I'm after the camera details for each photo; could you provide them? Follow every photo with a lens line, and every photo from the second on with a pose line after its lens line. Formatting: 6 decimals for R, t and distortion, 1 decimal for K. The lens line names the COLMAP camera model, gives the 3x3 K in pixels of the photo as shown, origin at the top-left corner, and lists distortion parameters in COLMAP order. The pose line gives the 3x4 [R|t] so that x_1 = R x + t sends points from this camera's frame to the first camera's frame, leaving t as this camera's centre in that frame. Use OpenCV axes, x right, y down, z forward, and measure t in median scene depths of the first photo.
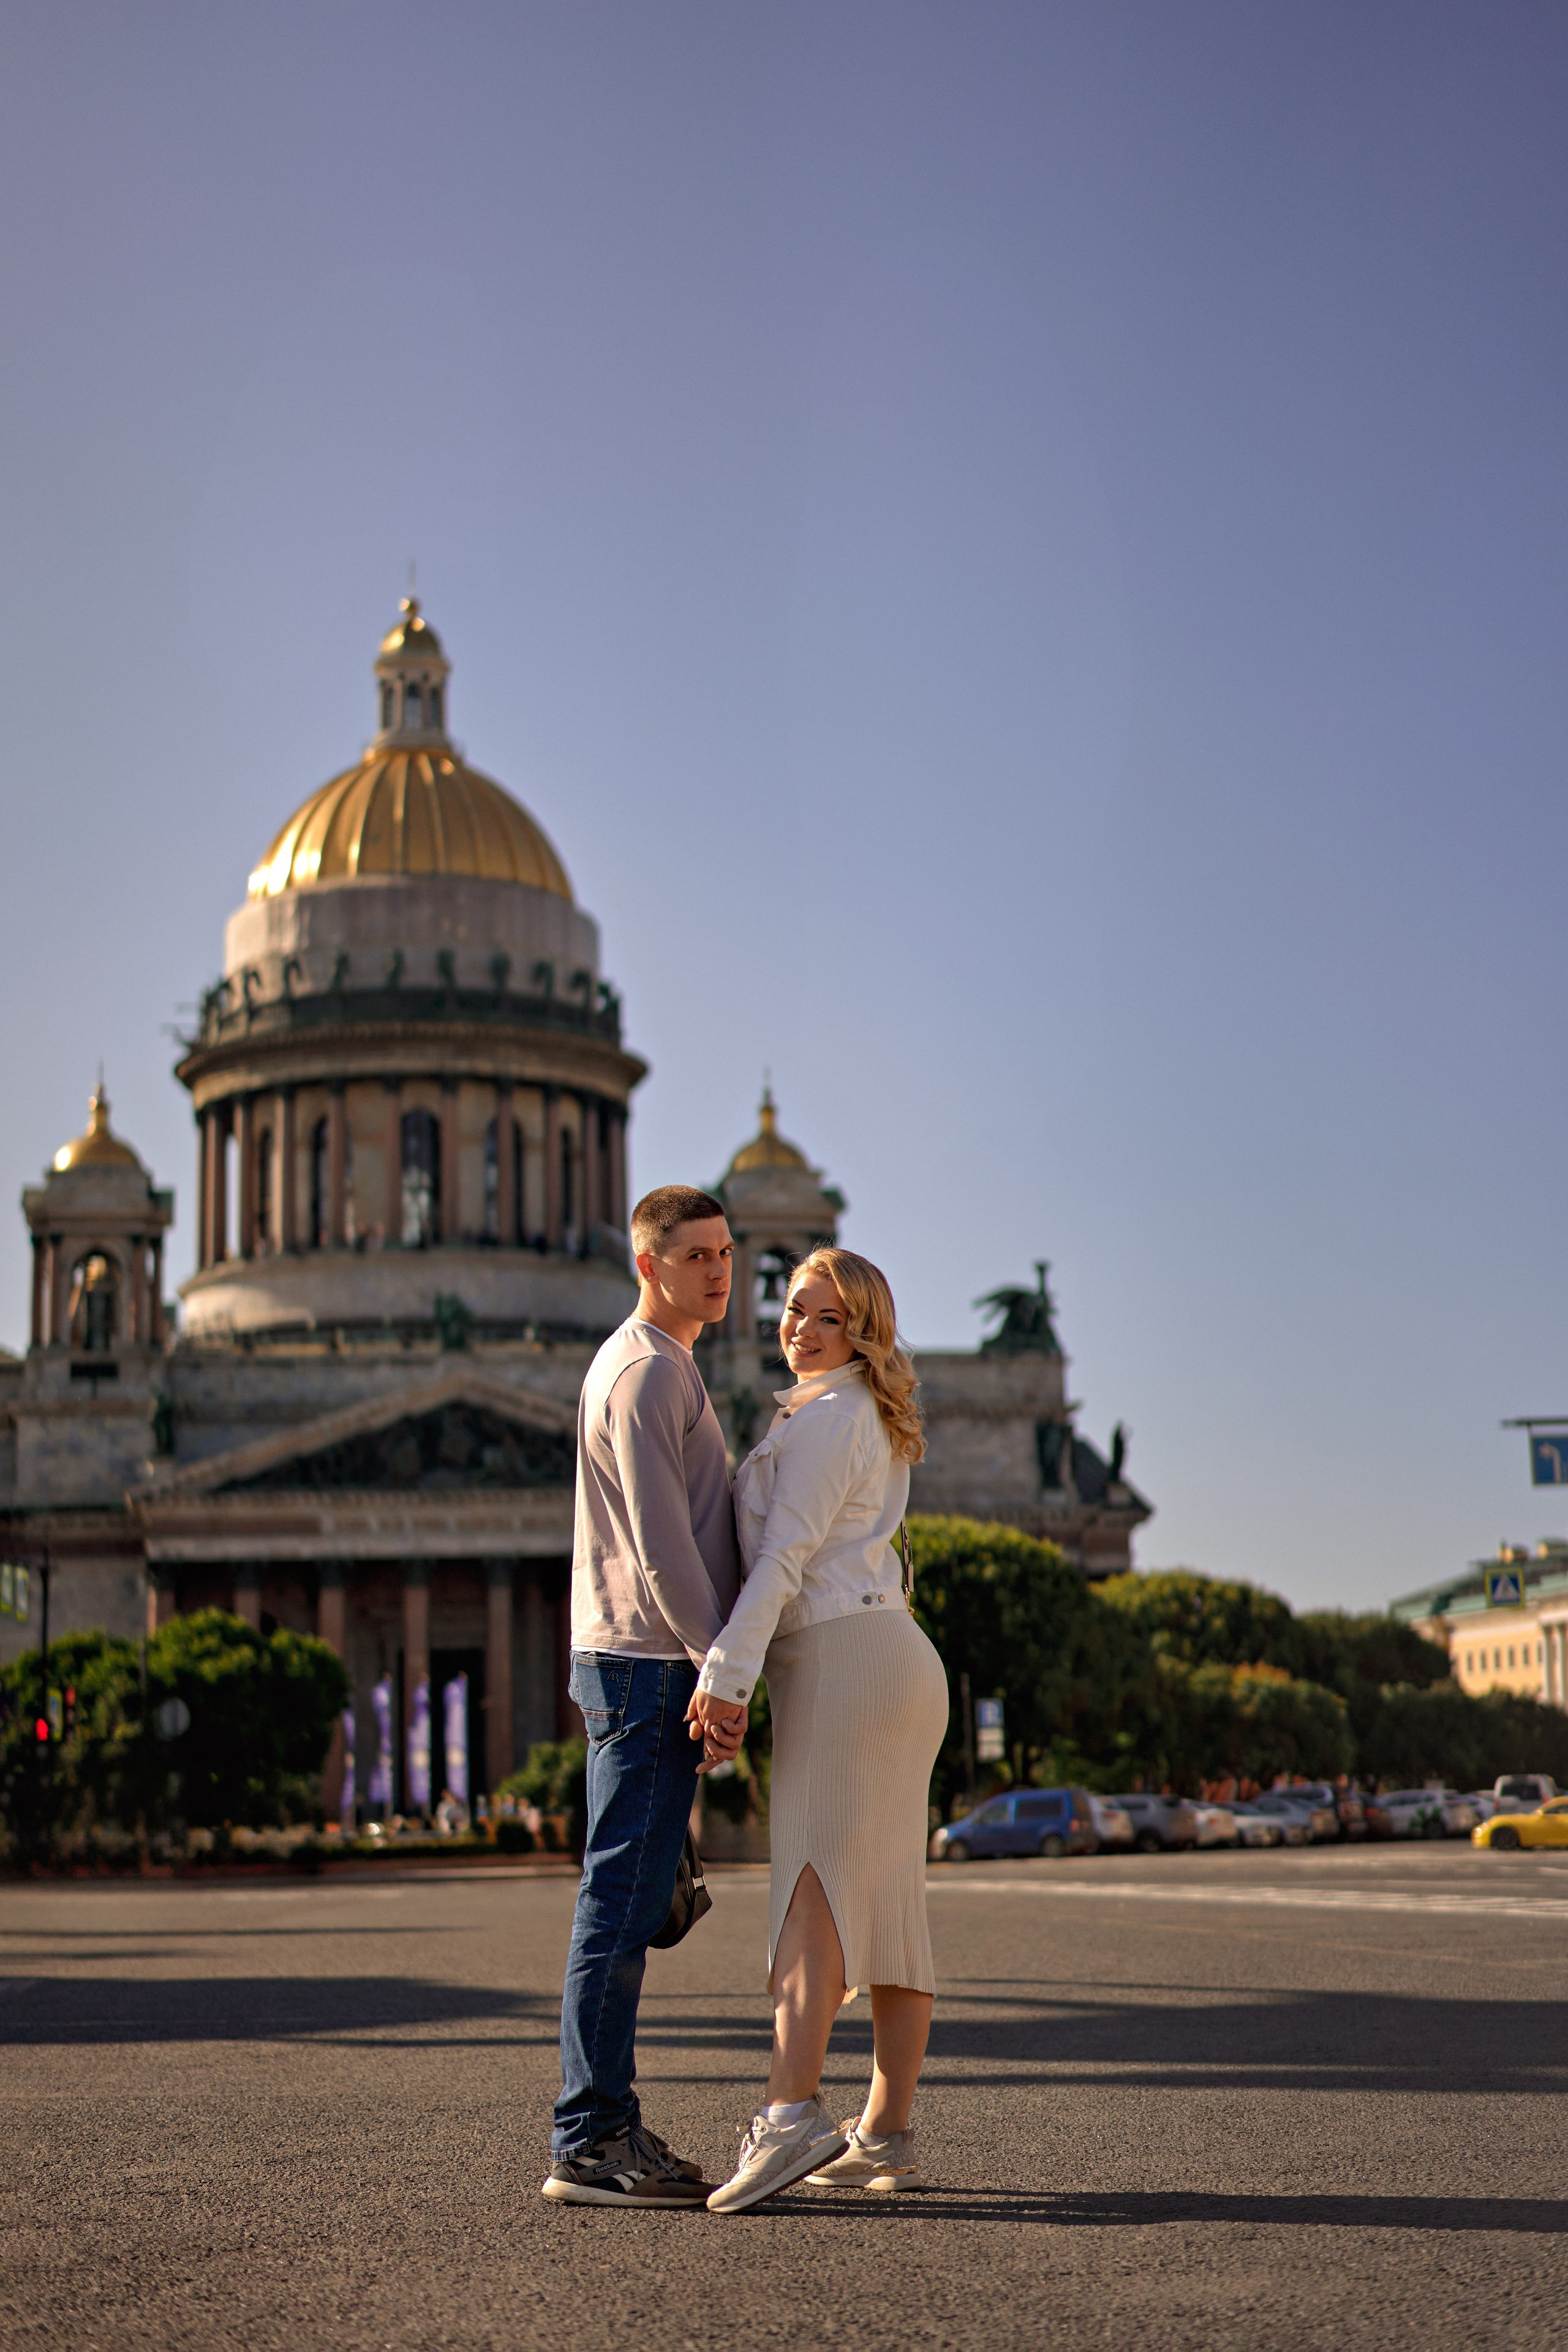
lens RADIAL K [[3695.2, 0, 784.0], [0, 3695.2, 1176.0], [0, 0, 1]] dist [0.138513, -1.006293]
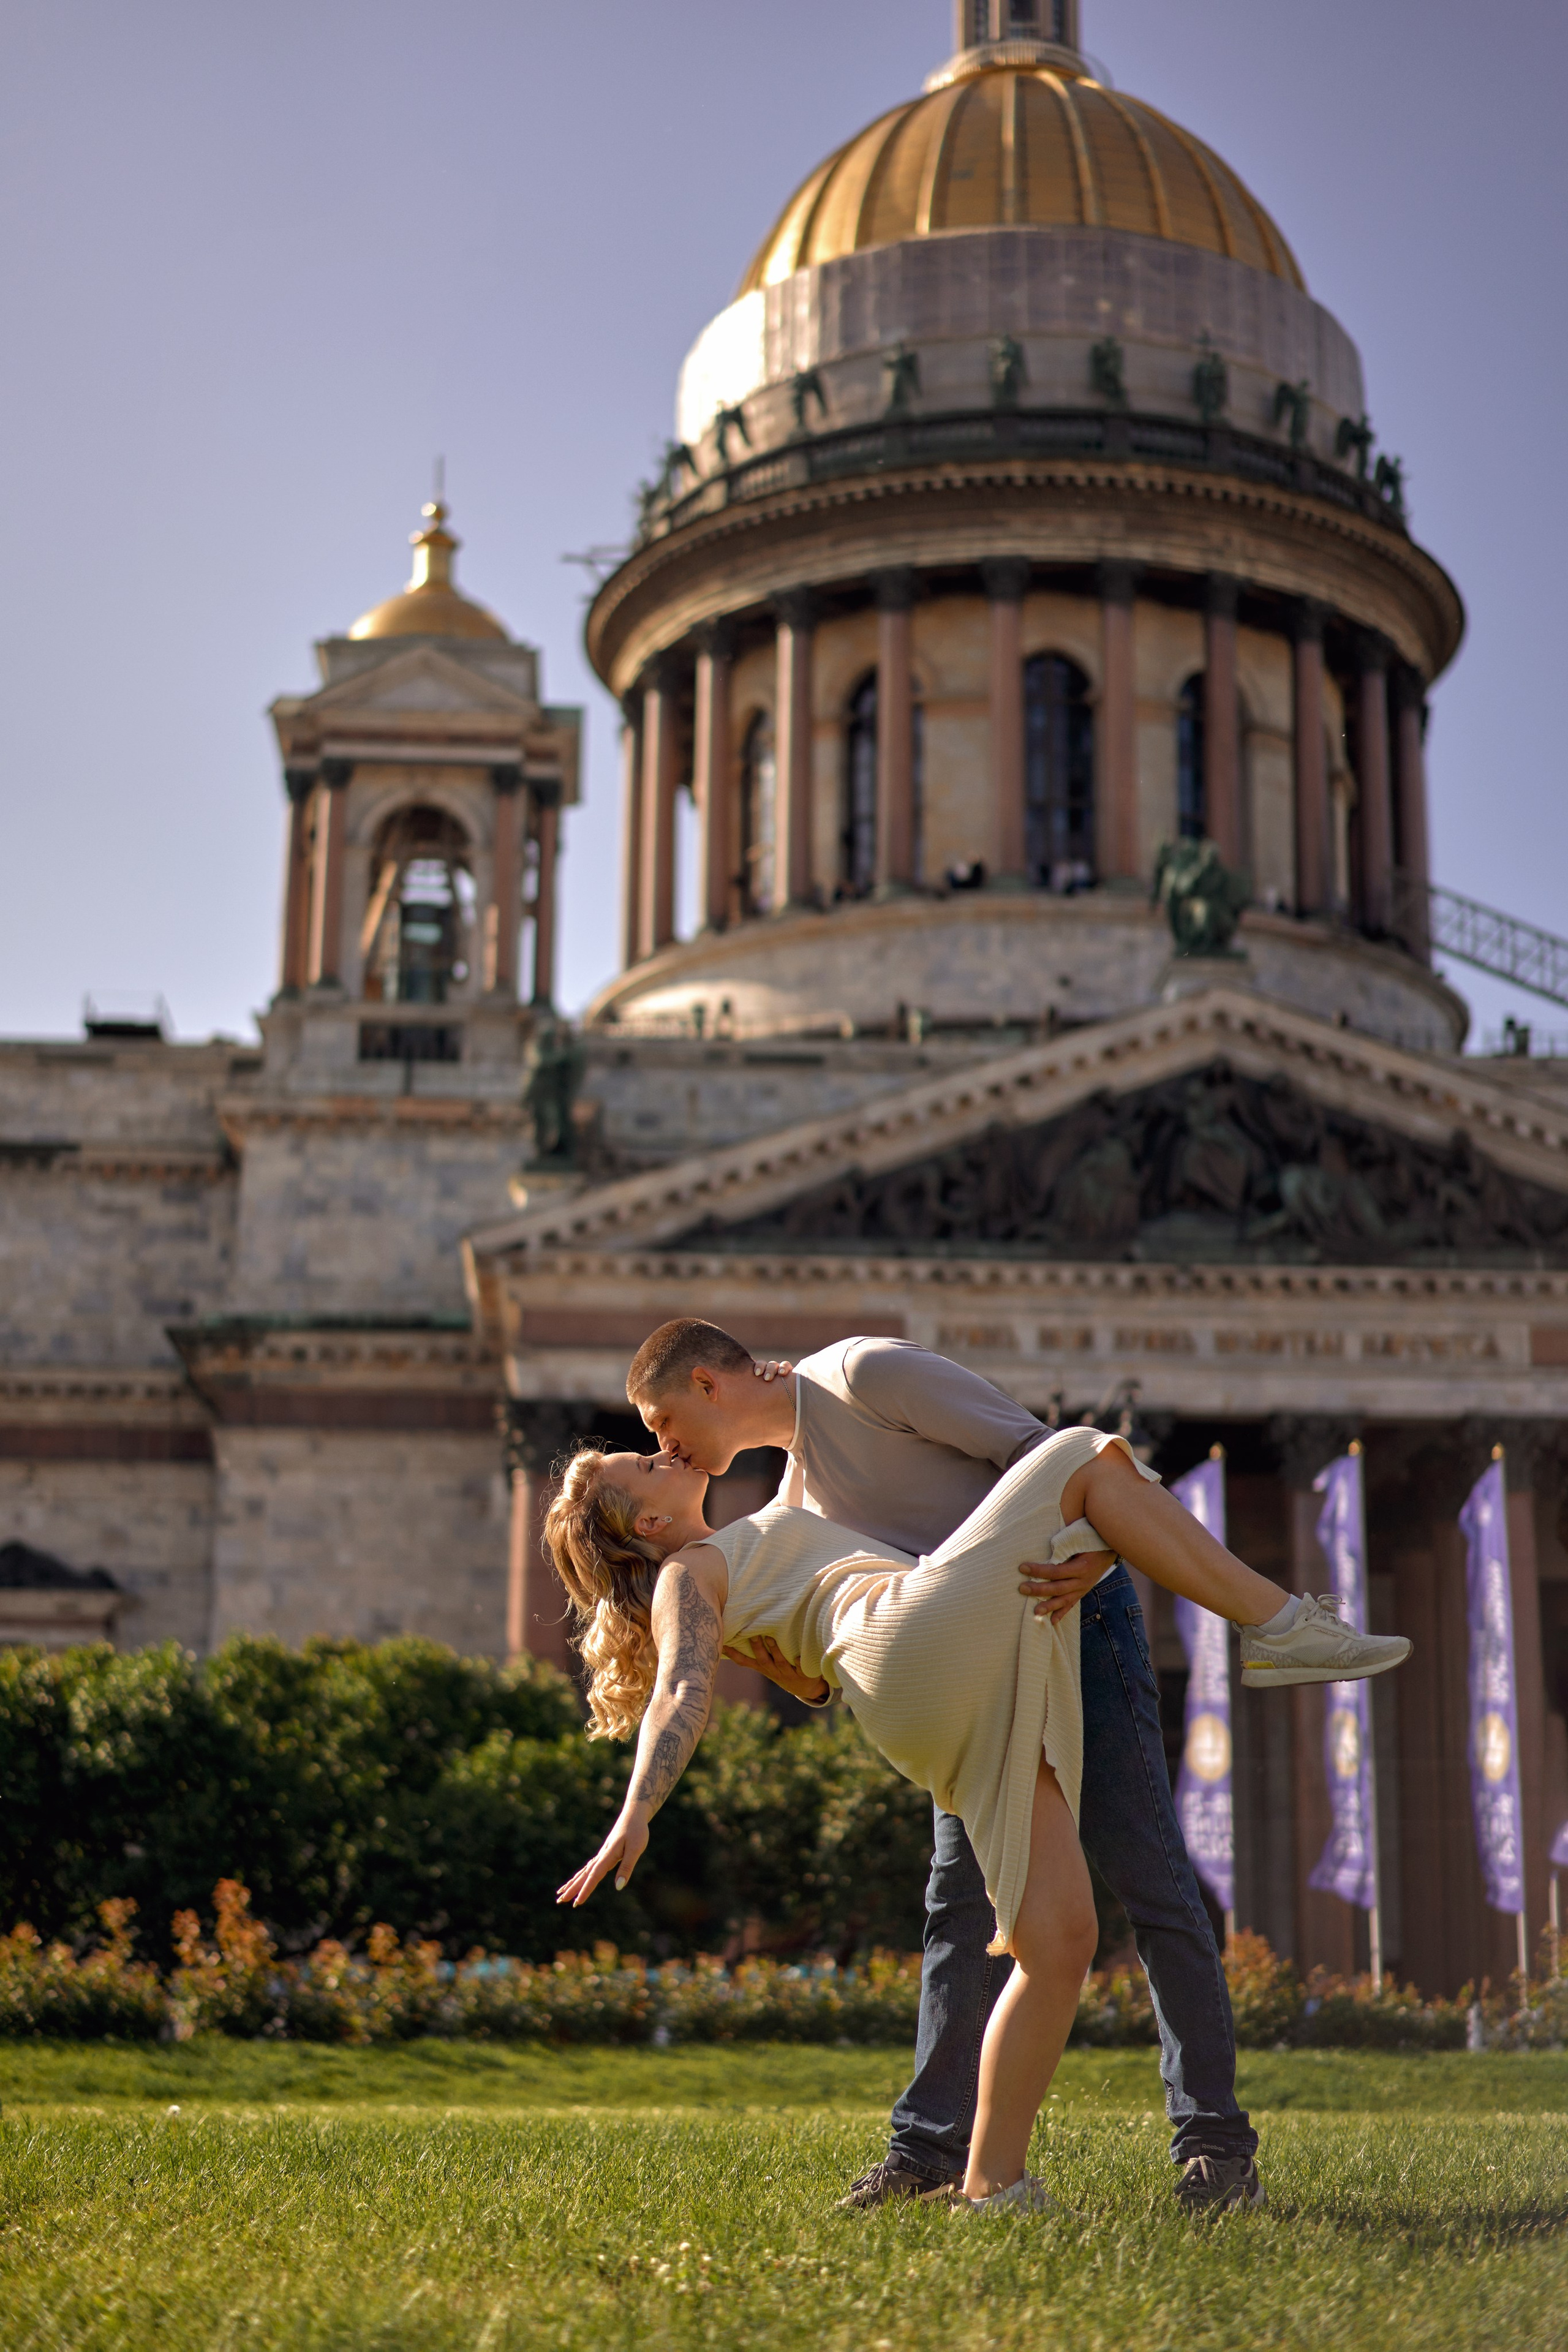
lens RADIAL K [[3569.4, 0, 814.4], [0, 3569.4, 1179.9], [0, 0, 1]] dist [0.136828, -1.054158]
pose [[0.995239, 0.005659, -0.097298, -0.091466], [-0.012530, 0.997458, -0.070153, 0.101485], [0.096653, 0.071038, 0.992780, 0.560784]]
